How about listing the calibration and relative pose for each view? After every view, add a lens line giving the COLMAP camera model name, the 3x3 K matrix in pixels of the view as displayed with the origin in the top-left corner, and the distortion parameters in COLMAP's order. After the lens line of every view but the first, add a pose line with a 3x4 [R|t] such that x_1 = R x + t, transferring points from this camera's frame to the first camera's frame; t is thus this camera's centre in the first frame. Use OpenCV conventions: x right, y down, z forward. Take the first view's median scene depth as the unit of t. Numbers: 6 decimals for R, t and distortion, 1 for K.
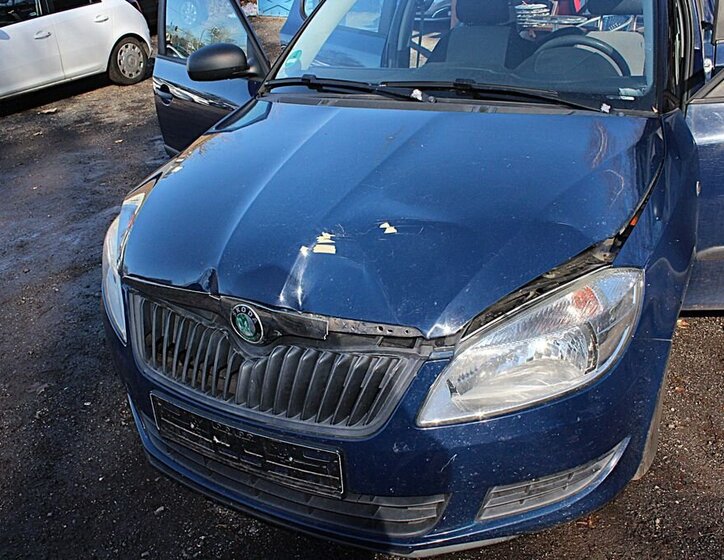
lens RADIAL K [[740.0, 0, 362.0], [0, 740.0, 280.0], [0, 0, 1]] dist [0.006897, 0.001861]
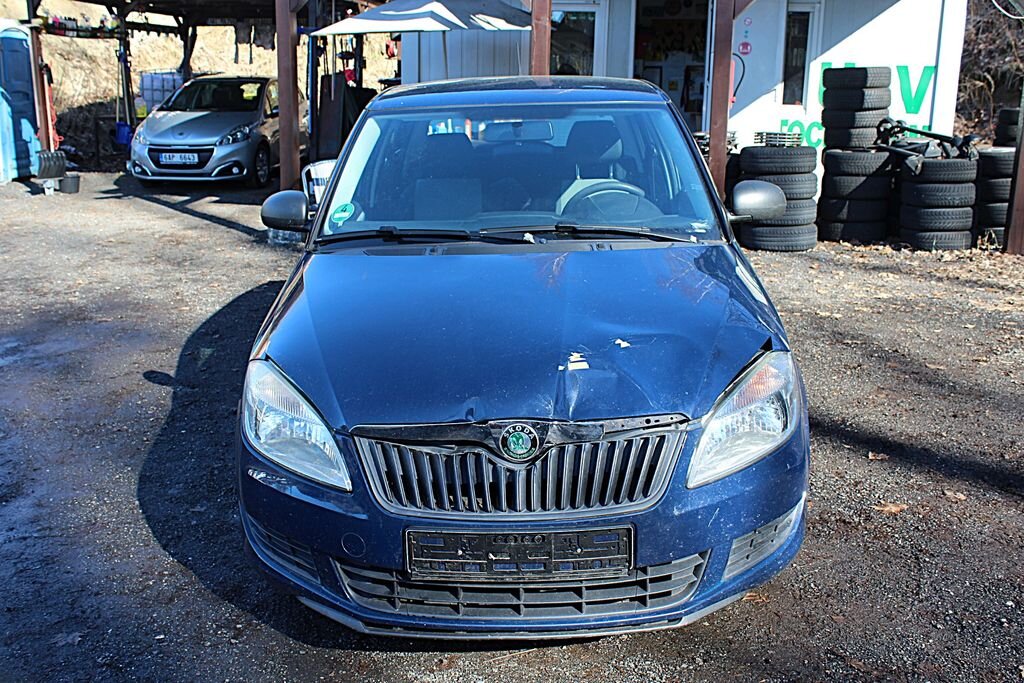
lens RADIAL K [[1011.8, 0, 512.0], [0, 1011.8, 341.5], [0, 0, 1]] dist [-0.095149, -0.000067]
pose [[0.901743, -0.114810, 0.416748, -0.810487], [0.172756, 0.979462, -0.103970, 0.069772], [-0.396252, 0.165750, 0.903057, -0.432480]]
